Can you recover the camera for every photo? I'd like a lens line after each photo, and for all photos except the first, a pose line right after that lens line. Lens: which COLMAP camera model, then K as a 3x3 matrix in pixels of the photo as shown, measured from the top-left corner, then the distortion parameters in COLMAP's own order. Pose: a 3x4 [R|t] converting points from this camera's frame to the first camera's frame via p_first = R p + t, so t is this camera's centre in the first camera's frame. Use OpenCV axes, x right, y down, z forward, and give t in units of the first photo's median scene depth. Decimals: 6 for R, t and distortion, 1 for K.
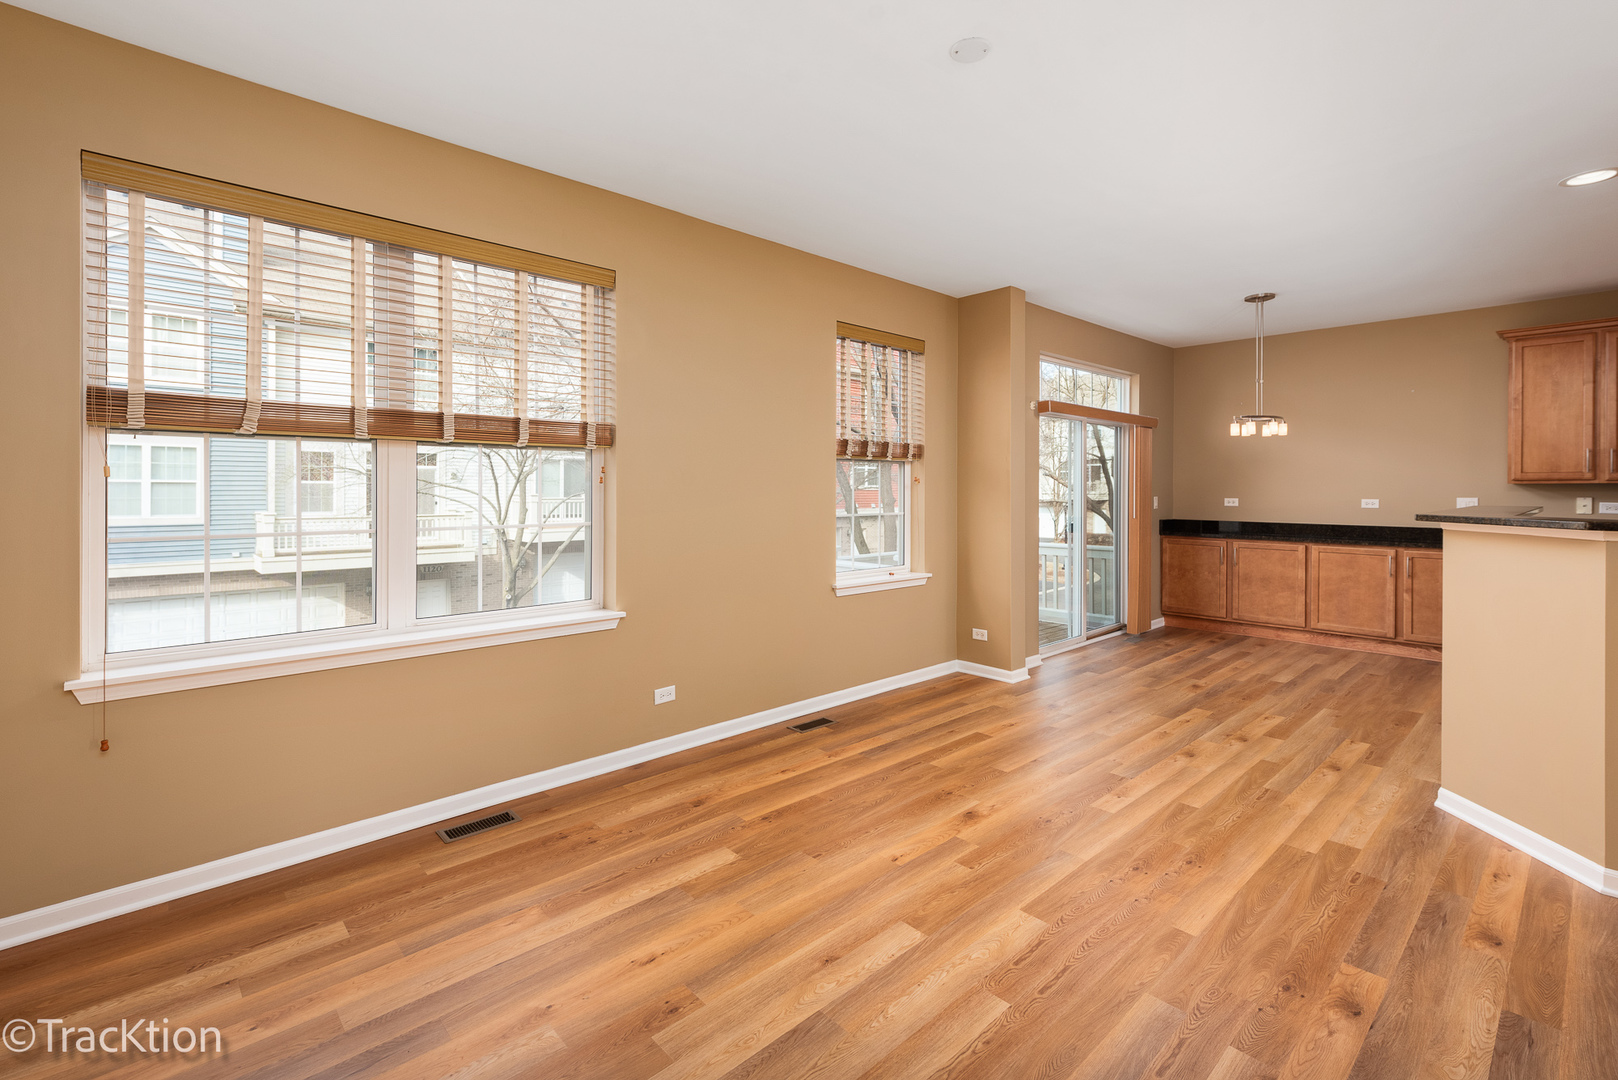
lens RADIAL K [[731.3, 0, 813.5], [0, 731.3, 492.8], [0, 0, 1]] dist [0.011369, -0.000260]
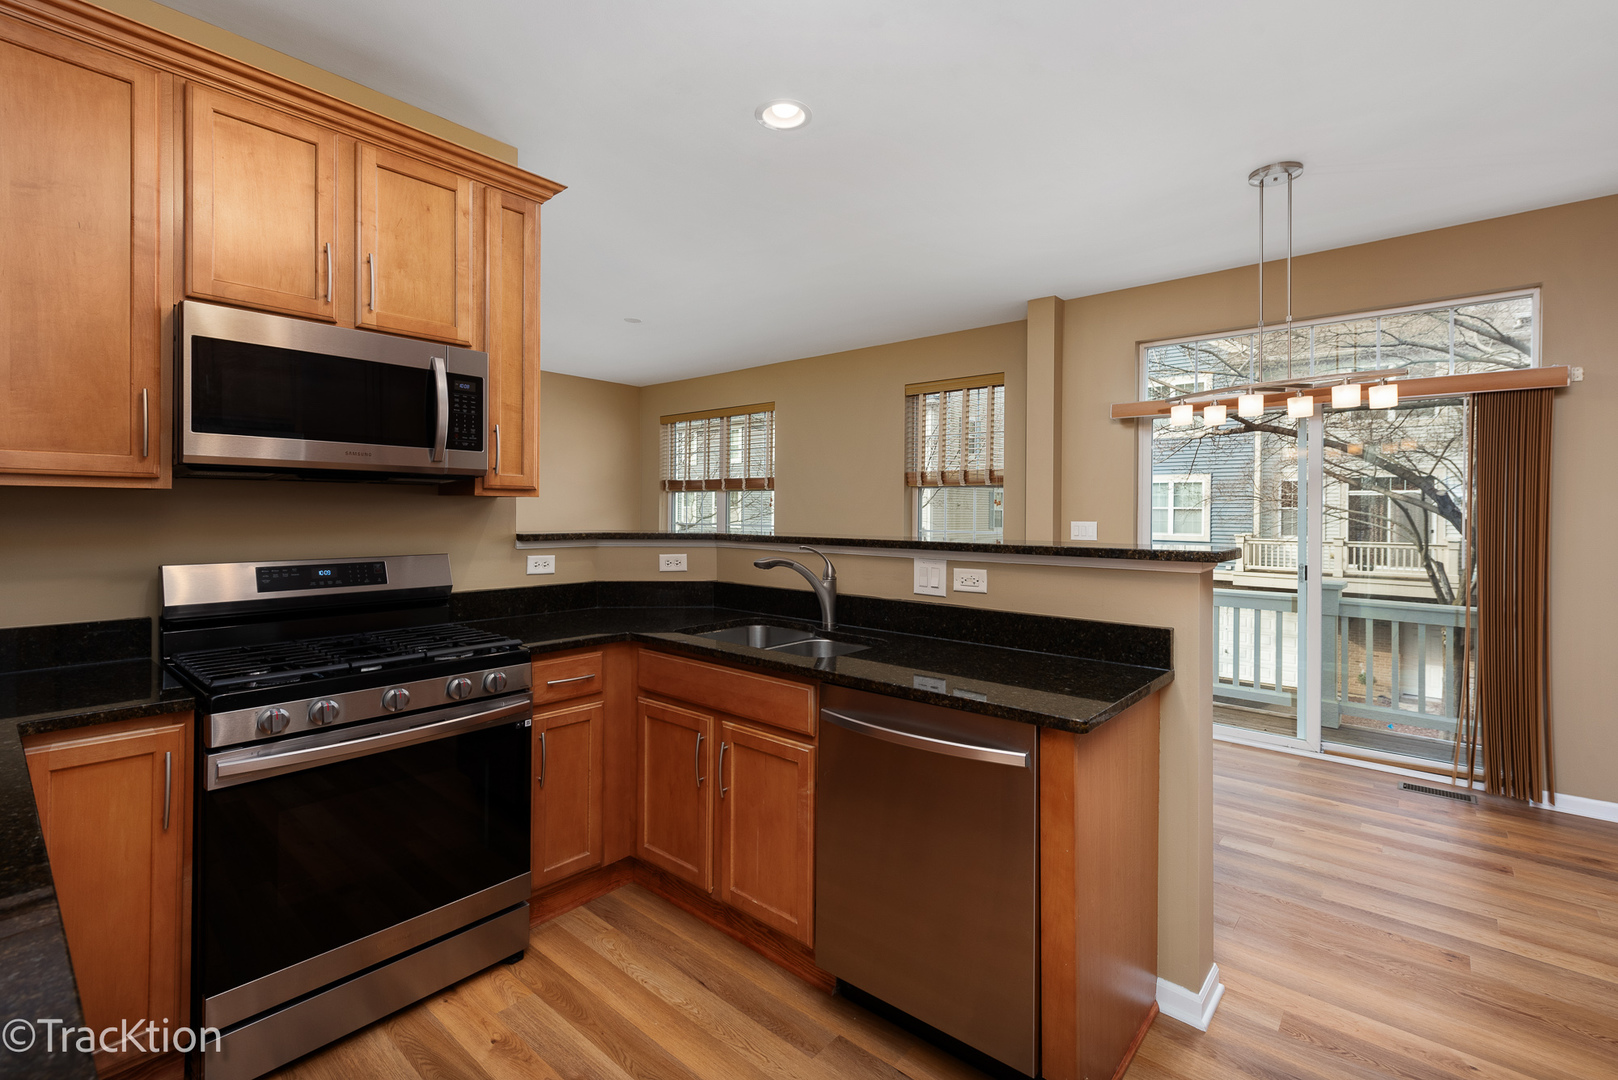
lens RADIAL K [[728.5, 0, 808.3], [0, 728.5, 513.5], [0, 0, 1]] dist [0.013929, -0.000474]
pose [[0.109770, 0.002909, -0.993953, 1.048186], [-0.011640, 0.999931, 0.001641, -0.000890], [0.993889, 0.011390, 0.109796, 0.544987]]
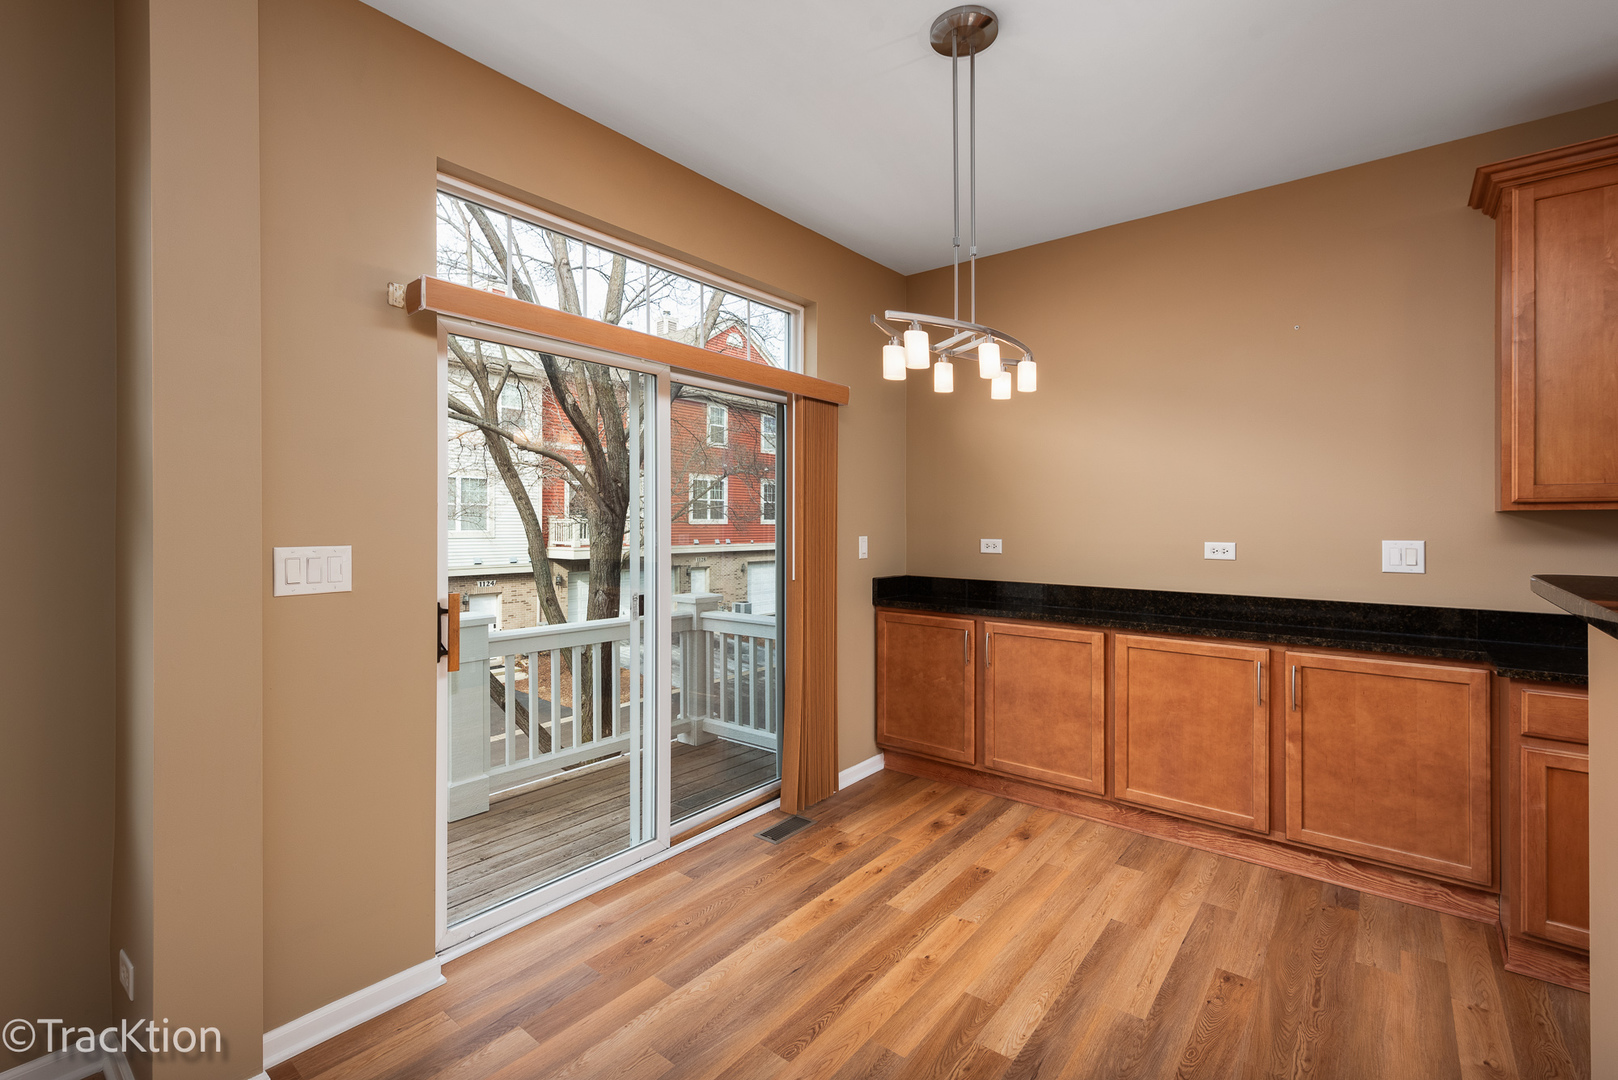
lens RADIAL K [[715.0, 0, 821.3], [0, 715.0, 520.8], [0, 0, 1]] dist [0.012556, -0.000722]
pose [[0.987522, 0.002379, 0.157463, 0.436644], [-0.000996, 0.999960, -0.008861, -0.001595], [-0.157477, 0.008593, 0.987485, 0.594178]]
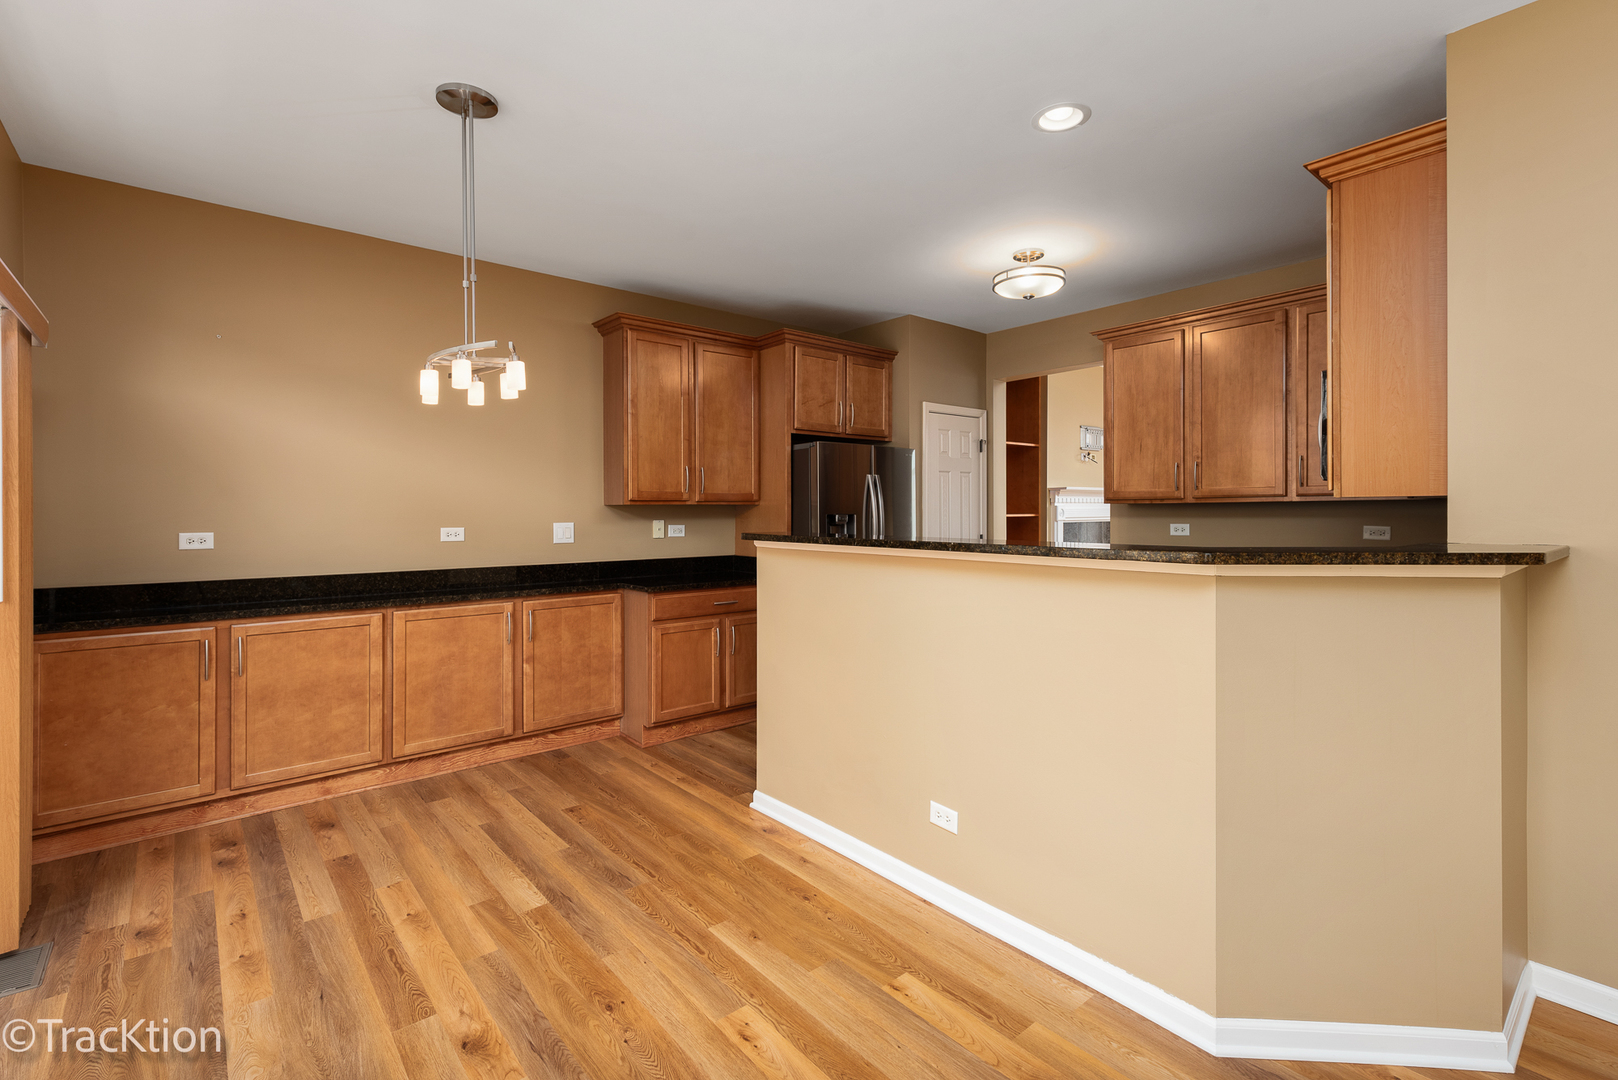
lens RADIAL K [[728.5, 0, 808.3], [0, 728.5, 513.5], [0, 0, 1]] dist [0.013929, -0.000474]
pose [[0.047060, -0.004553, 0.998882, 0.141197], [0.010580, 0.999936, 0.004059, -0.003269], [-0.998836, 0.010377, 0.047105, 0.713162]]
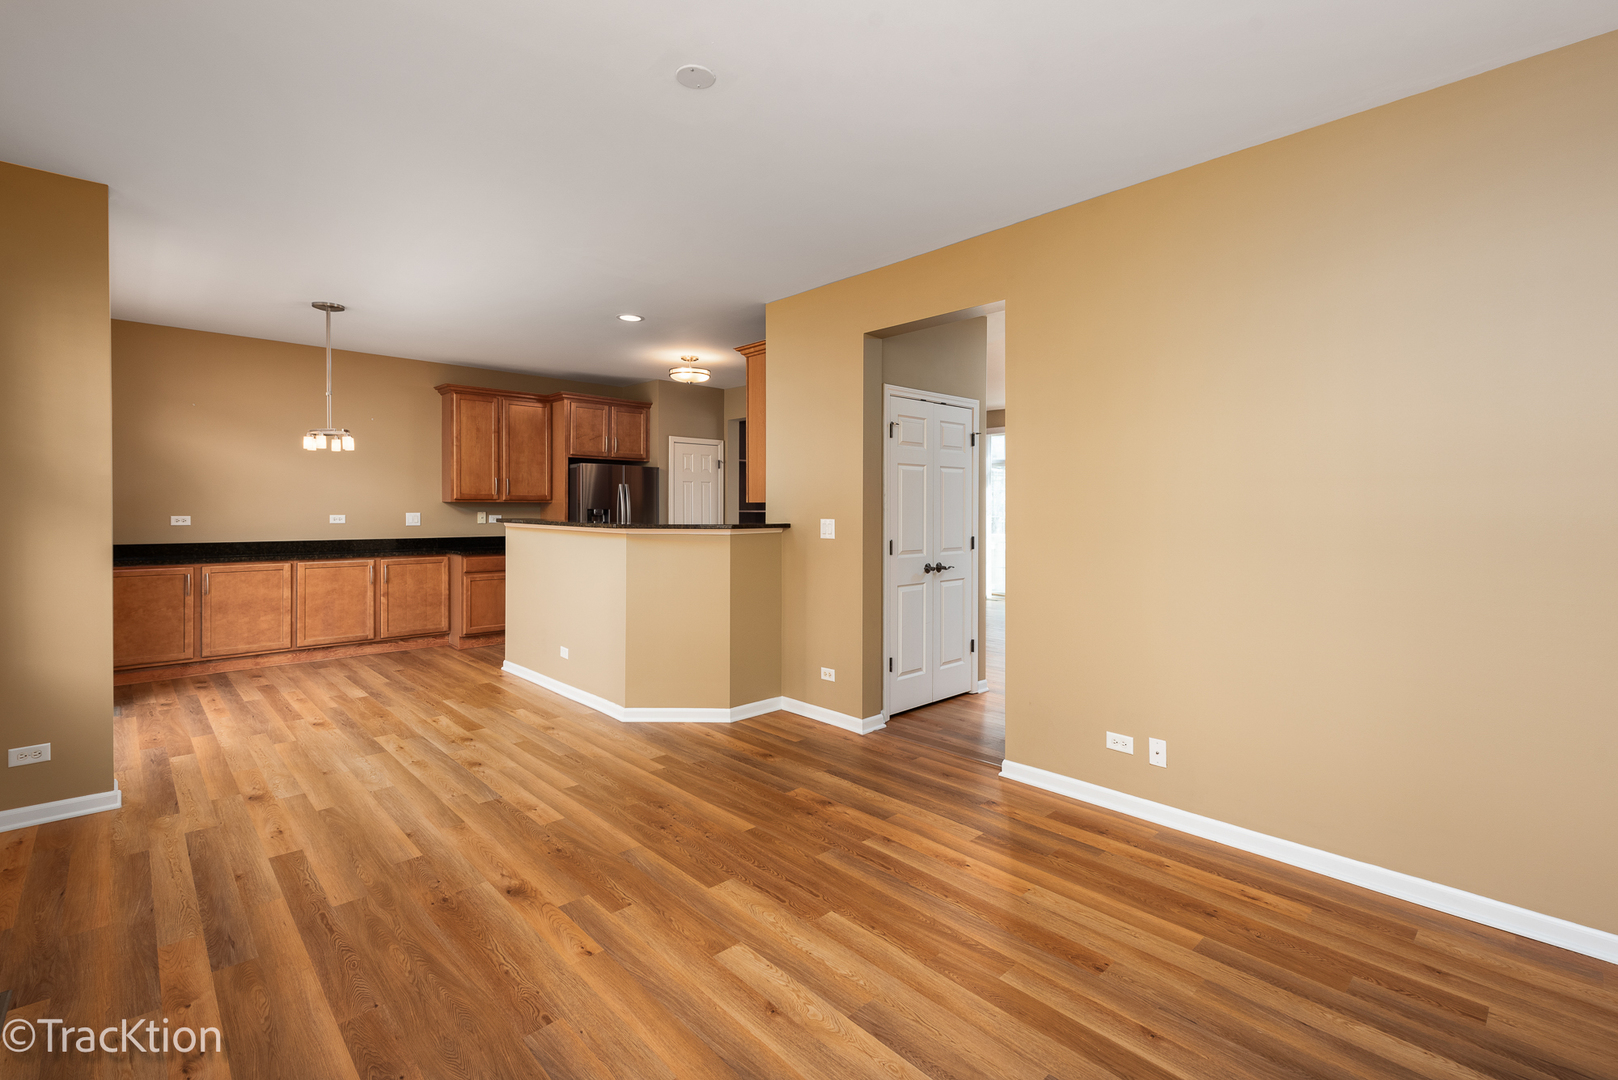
lens RADIAL K [[728.5, 0, 808.3], [0, 728.5, 513.5], [0, 0, 1]] dist [0.013929, -0.000474]
pose [[-0.010946, -0.009611, 0.999894, -0.338231], [0.002023, 0.999952, 0.009633, -0.002589], [-0.999938, 0.002128, -0.010926, 0.357946]]
